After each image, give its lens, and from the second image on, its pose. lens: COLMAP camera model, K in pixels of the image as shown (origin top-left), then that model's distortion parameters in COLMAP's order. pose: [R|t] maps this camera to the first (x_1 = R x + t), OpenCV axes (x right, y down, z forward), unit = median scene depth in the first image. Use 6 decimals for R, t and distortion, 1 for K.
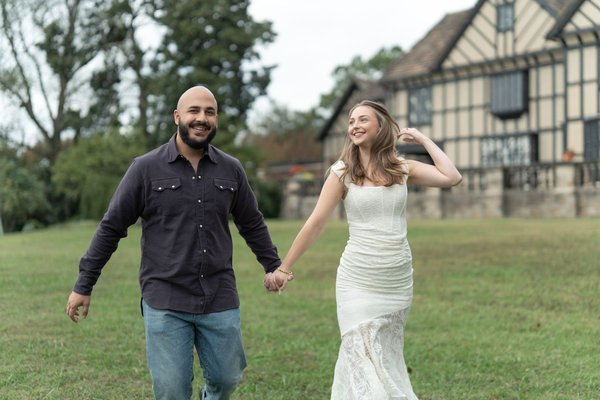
lens RADIAL K [[812.5, 0, 300.0], [0, 812.5, 200.0], [0, 0, 1]] dist [0.004487, 0.099849]
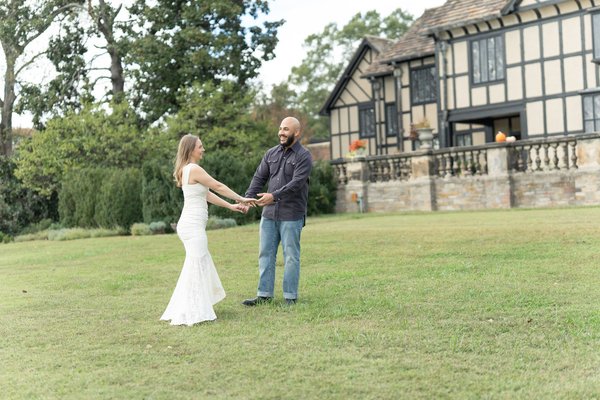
lens RADIAL K [[812.5, 0, 300.0], [0, 812.5, 200.0], [0, 0, 1]] dist [0.004487, 0.099849]
pose [[0.996550, -0.049168, 0.066869, -0.076201], [0.047644, 0.998571, 0.024195, -0.005328], [-0.067963, -0.020925, 0.997468, 0.182731]]
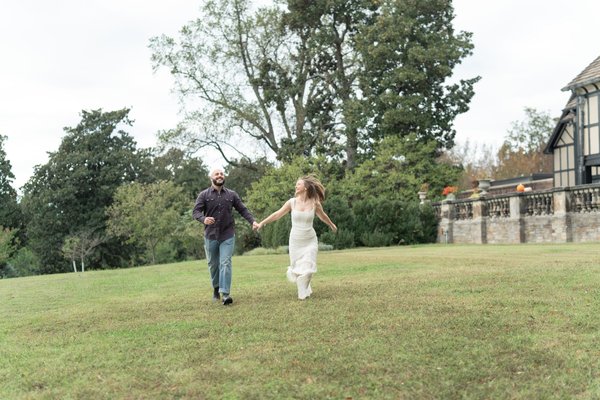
lens RADIAL K [[812.5, 0, 300.0], [0, 812.5, 200.0], [0, 0, 1]] dist [0.004487, 0.099849]
pose [[0.921008, -0.038708, -0.387615, 0.143607], [0.032275, 0.999212, -0.023096, -0.006988], [0.388204, 0.008761, 0.921532, 0.036254]]
